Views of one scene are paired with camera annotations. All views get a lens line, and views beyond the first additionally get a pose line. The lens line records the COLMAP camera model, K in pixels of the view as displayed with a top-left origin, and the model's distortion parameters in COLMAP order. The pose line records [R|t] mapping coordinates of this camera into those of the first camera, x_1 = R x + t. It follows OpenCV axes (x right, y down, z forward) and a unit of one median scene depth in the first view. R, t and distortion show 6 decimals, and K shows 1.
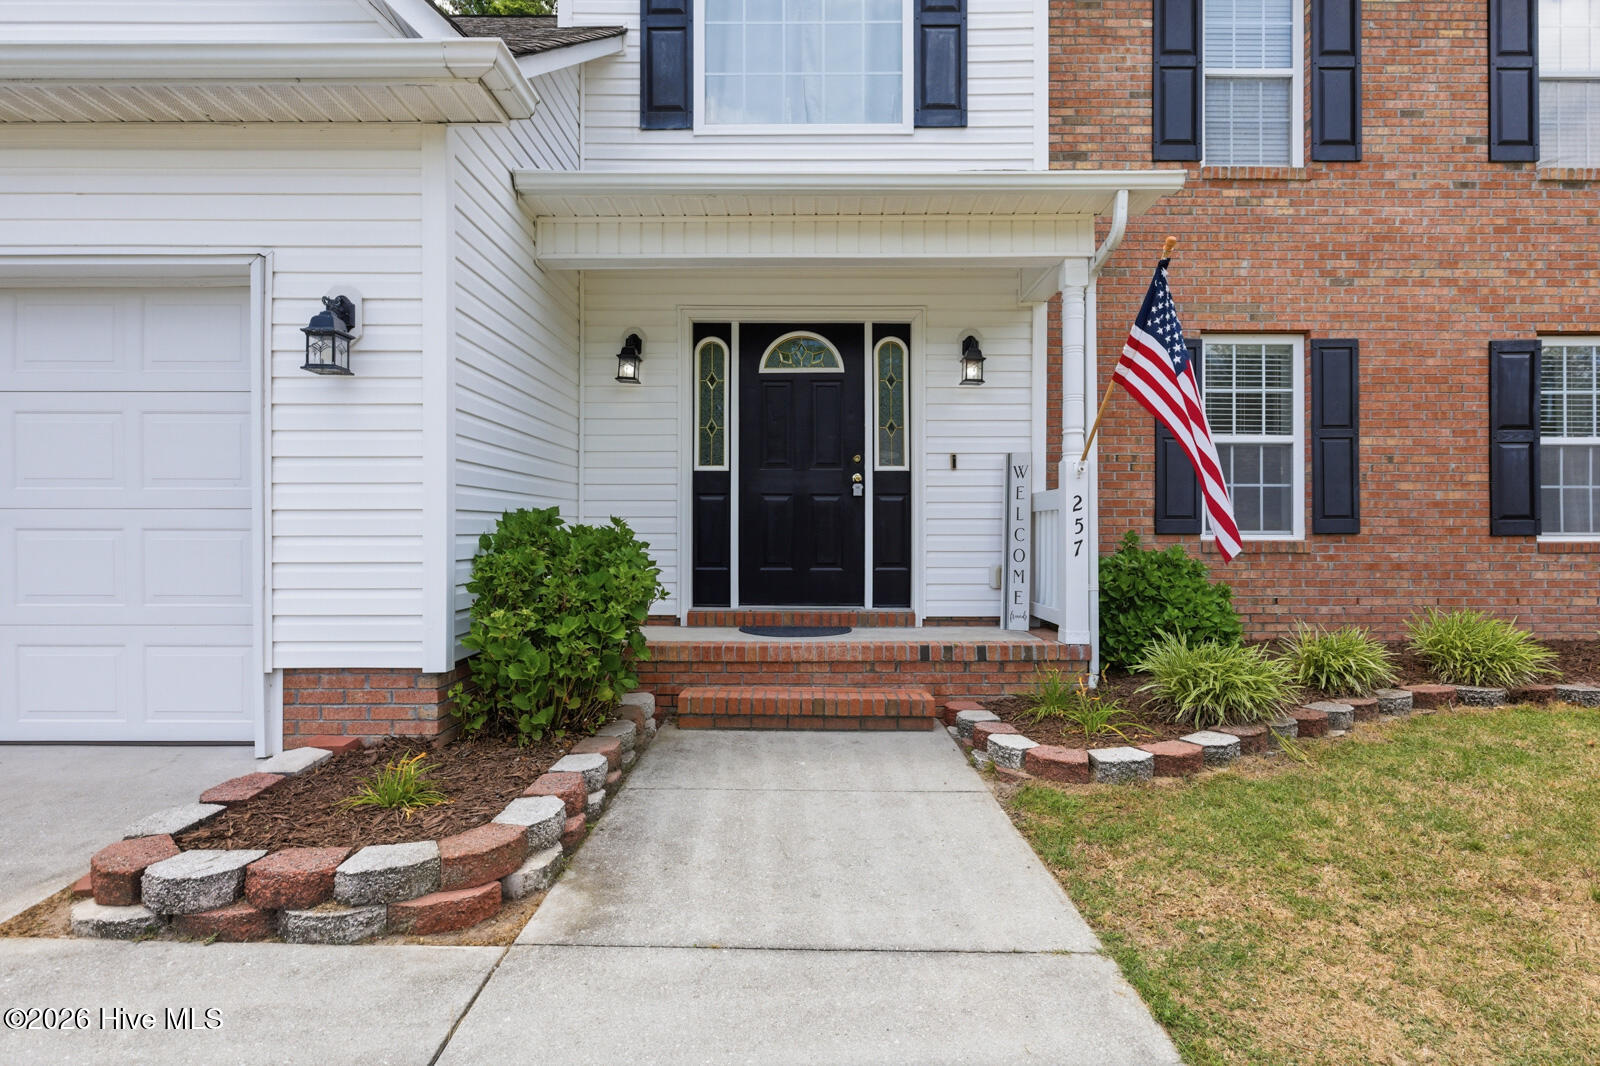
lens RADIAL K [[797.6, 0, 801.4], [0, 797.6, 533.3], [0, 0, 1]] dist [0.000417, -0.000361]
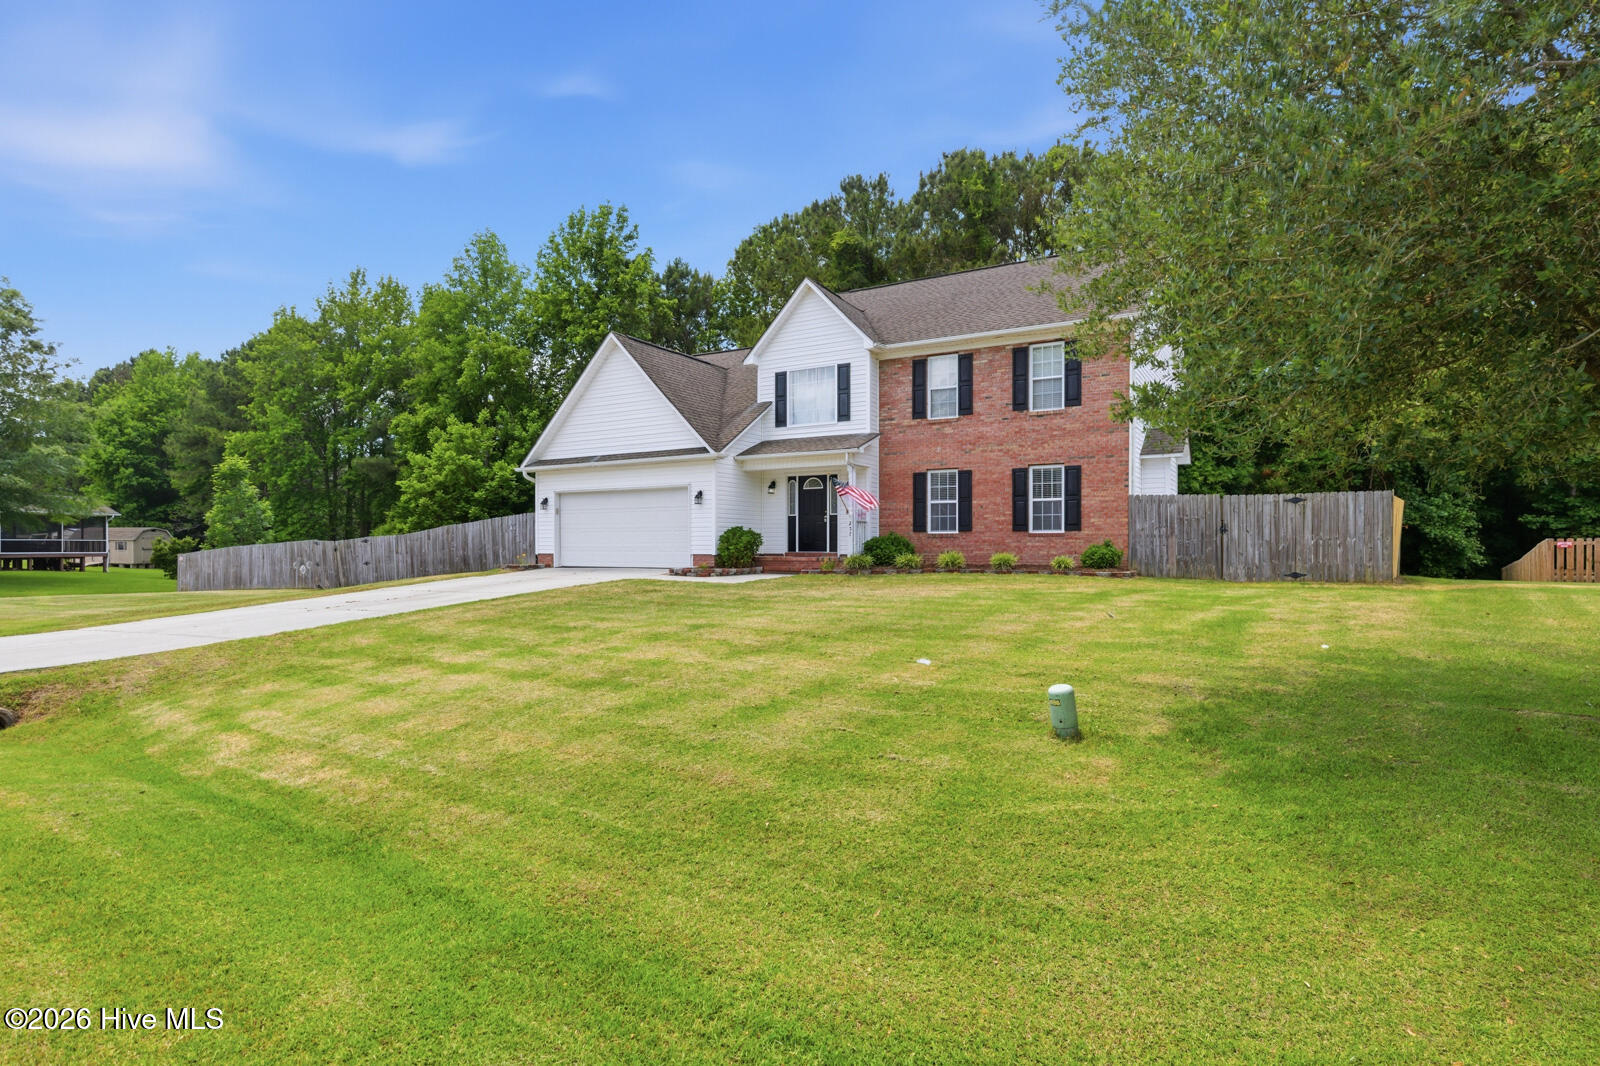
lens RADIAL K [[797.6, 0, 800.6], [0, 797.6, 538.8], [0, 0, 1]] dist [0.000417, -0.000361]
pose [[0.865461, -0.007716, -0.500917, 1.790616], [-0.001229, 0.999846, -0.017525, 0.093024], [0.500975, 0.015783, 0.865318, -2.207944]]
